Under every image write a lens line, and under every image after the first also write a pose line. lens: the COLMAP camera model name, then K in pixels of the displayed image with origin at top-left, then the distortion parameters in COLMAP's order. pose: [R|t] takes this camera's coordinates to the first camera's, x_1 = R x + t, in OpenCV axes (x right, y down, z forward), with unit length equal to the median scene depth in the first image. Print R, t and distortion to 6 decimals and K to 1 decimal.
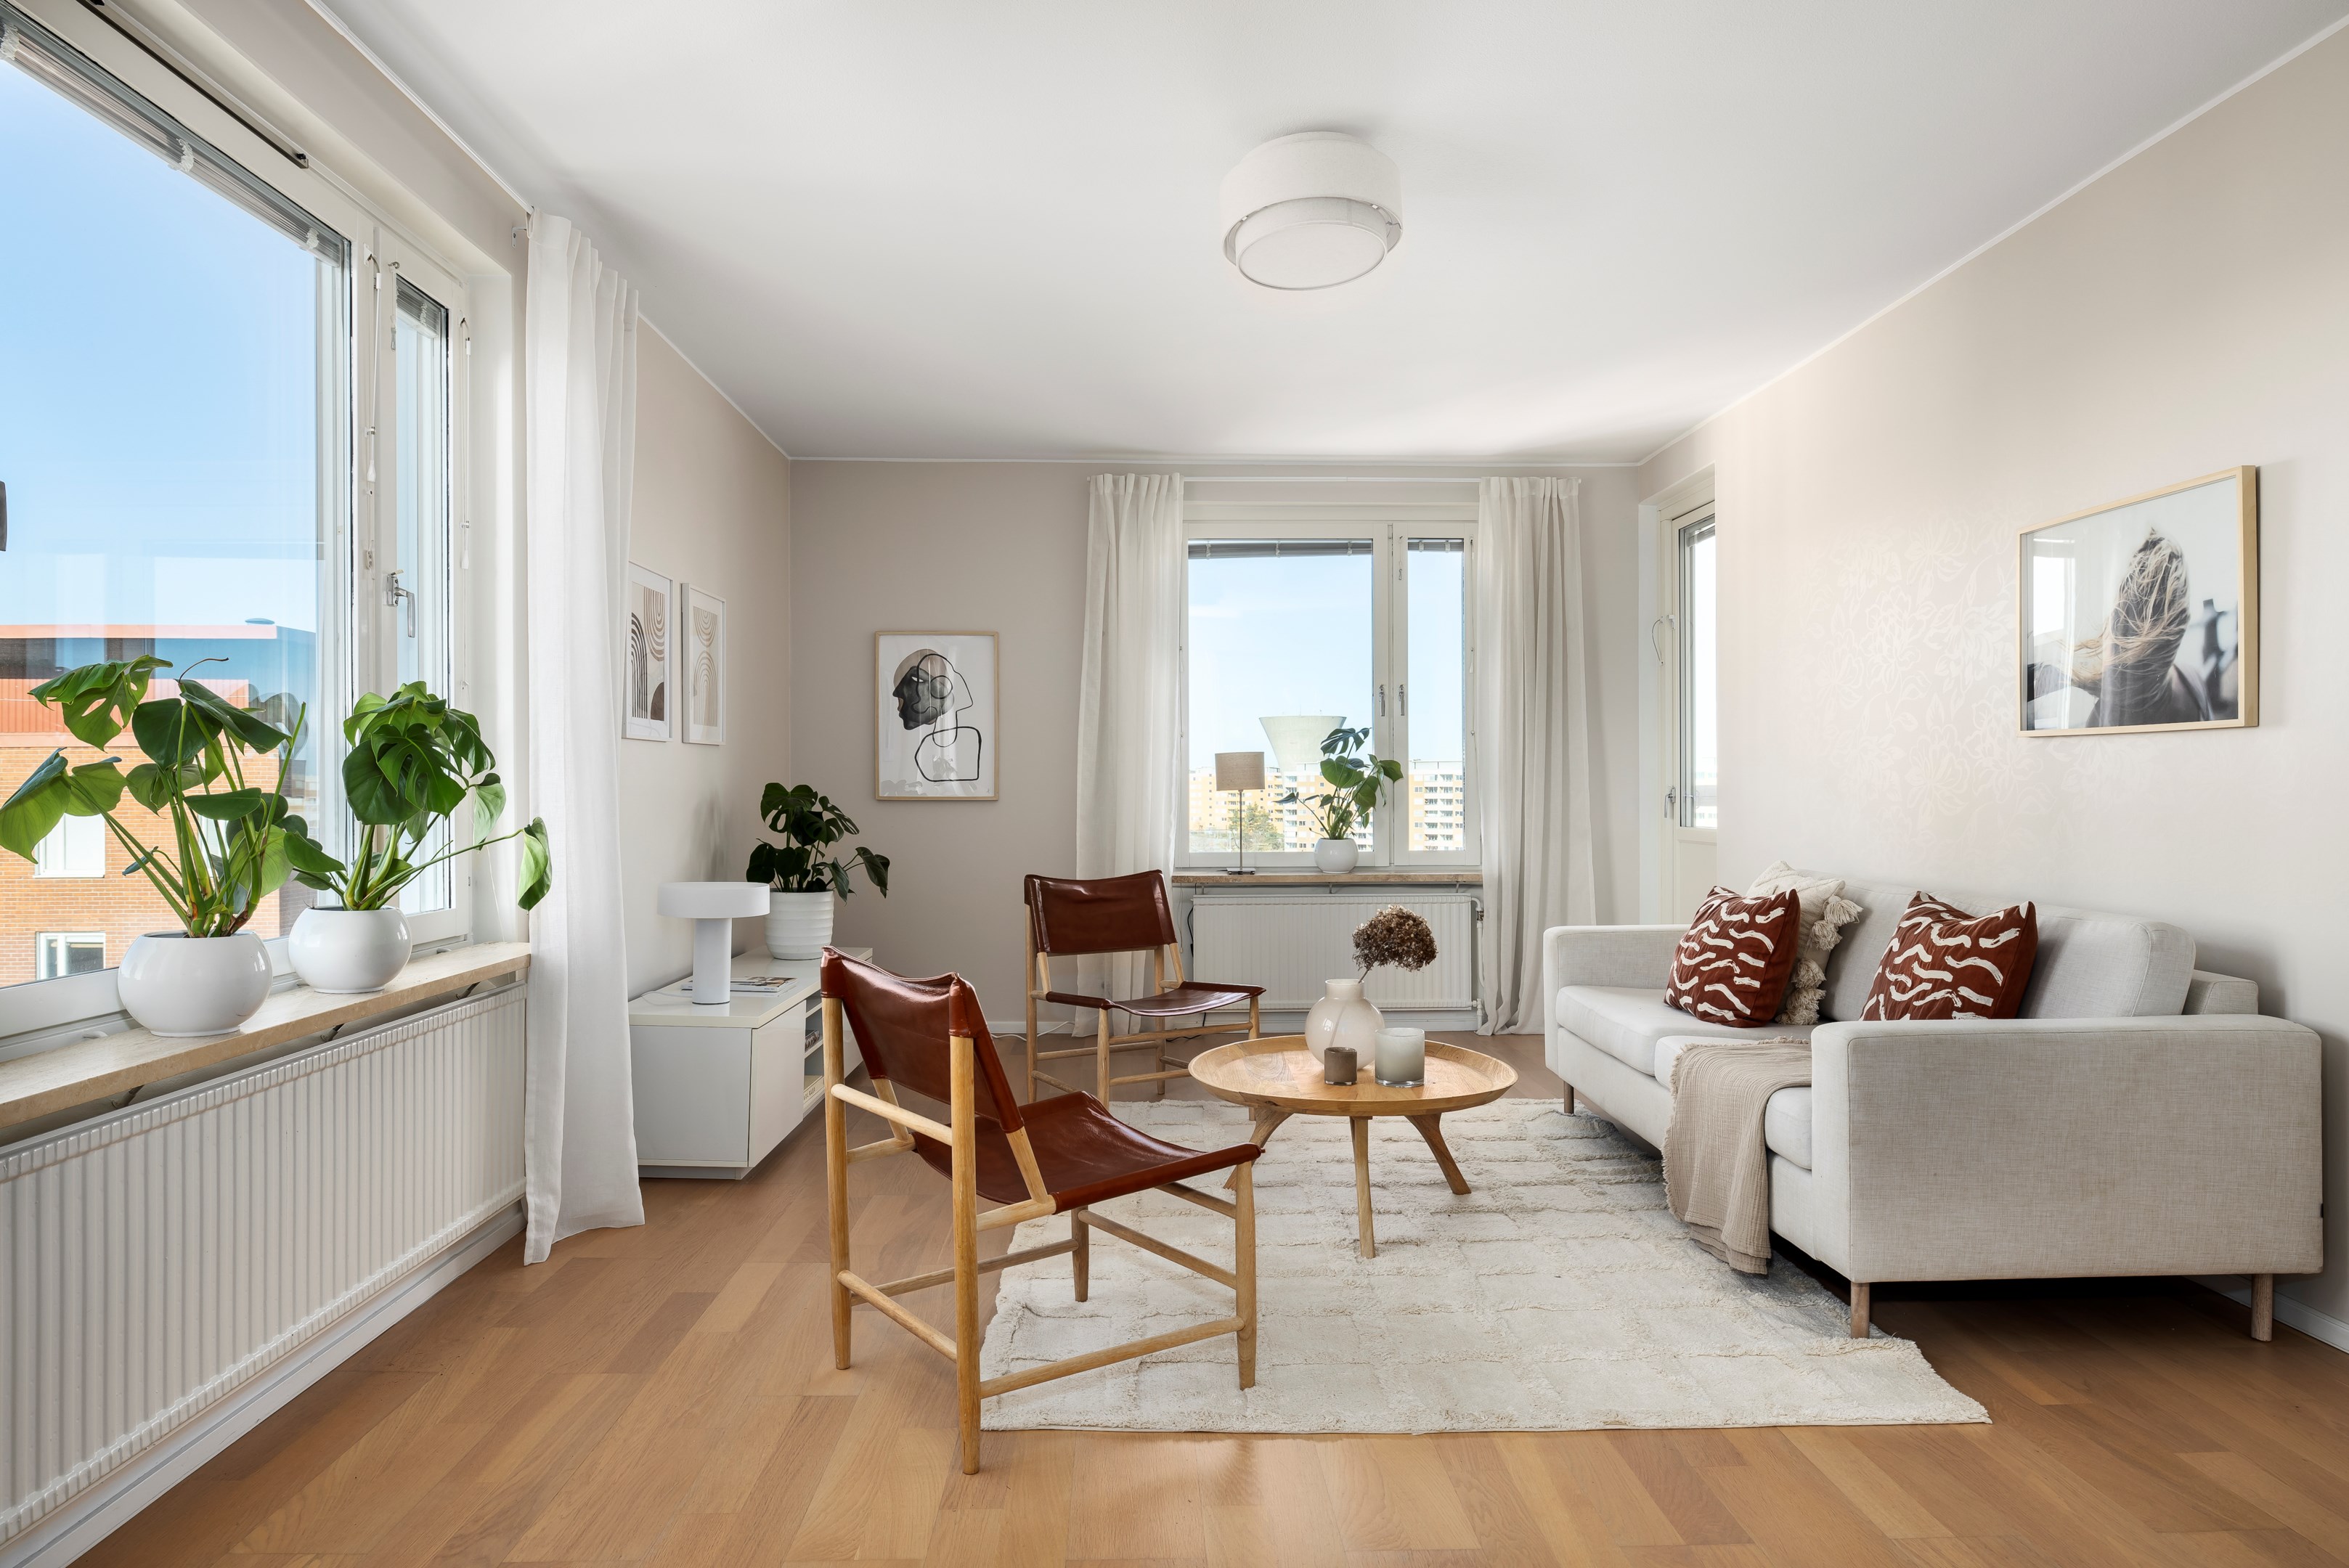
lens RADIAL K [[1400.5, 0, 1177.1], [0, 1400.5, 790.9], [0, 0, 1]] dist [-0.001745, -0.001005]
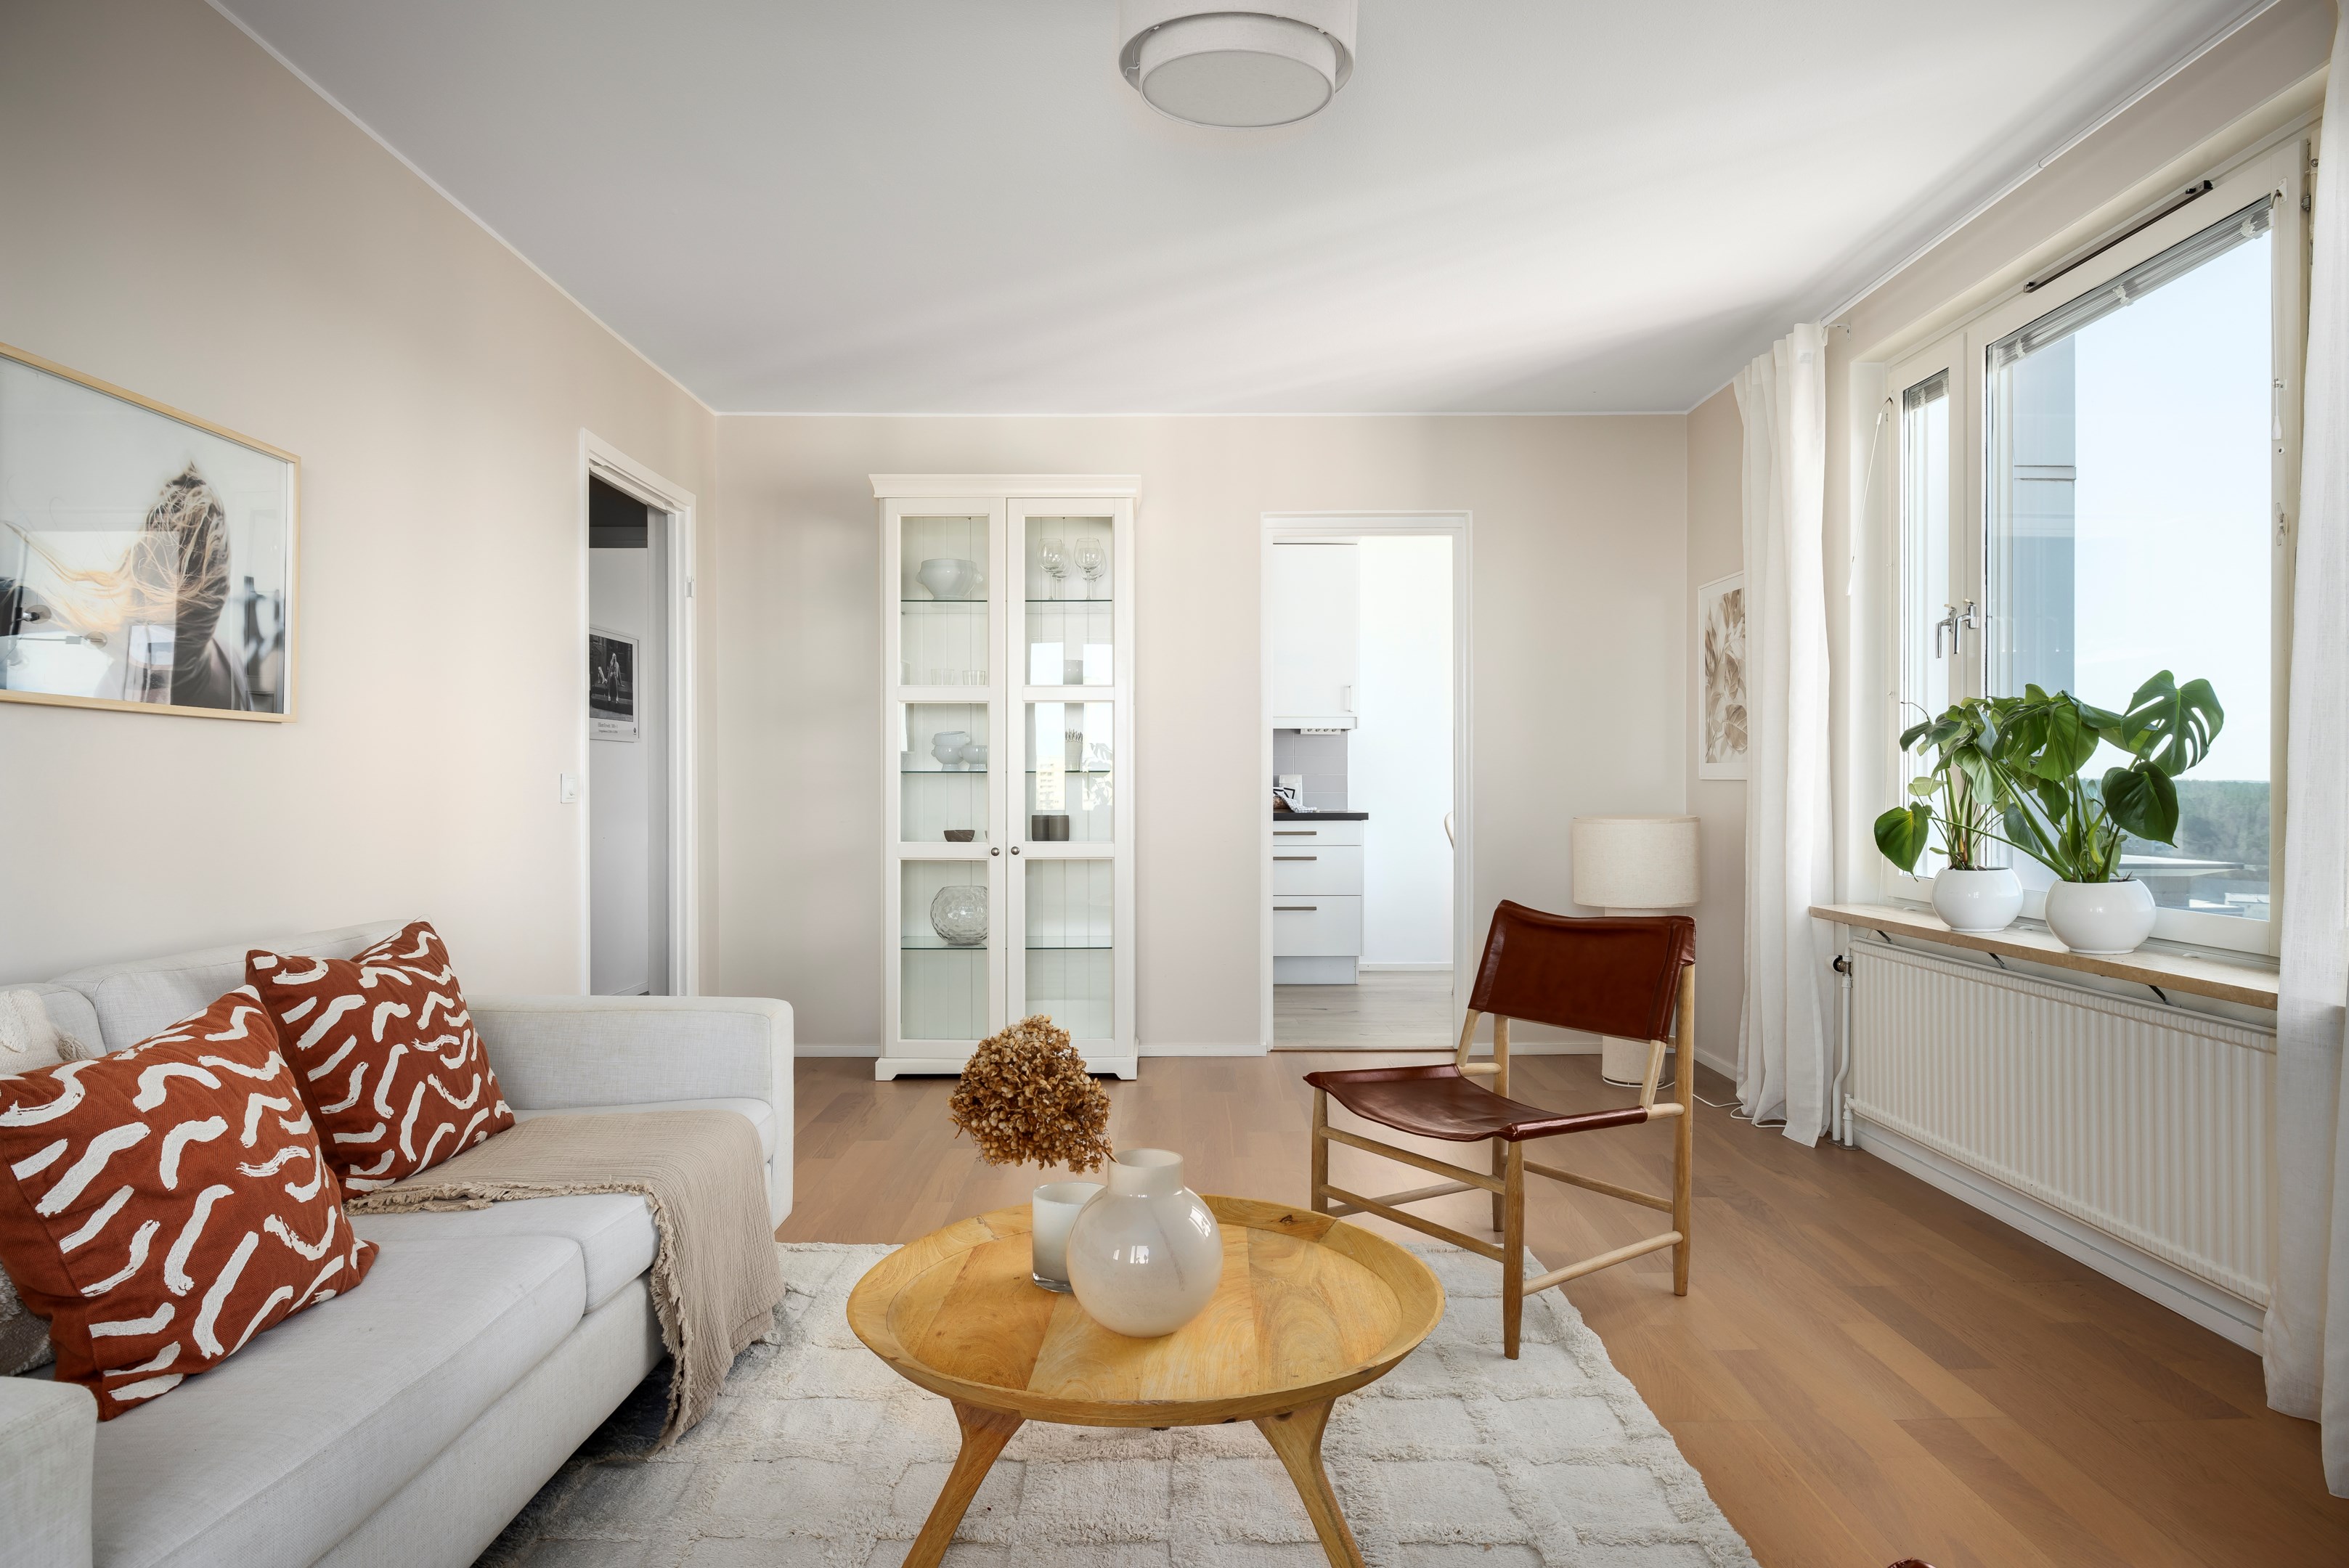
lens RADIAL K [[1400.5, 0, 1178.6], [0, 1400.5, 775.7], [0, 0, 1]] dist [-0.001745, -0.001005]
pose [[-0.999618, 0.005794, 0.027006, 0.112183], [0.005722, 0.999980, -0.002748, -0.002722], [-0.027021, -0.002592, -0.999632, 1.826065]]
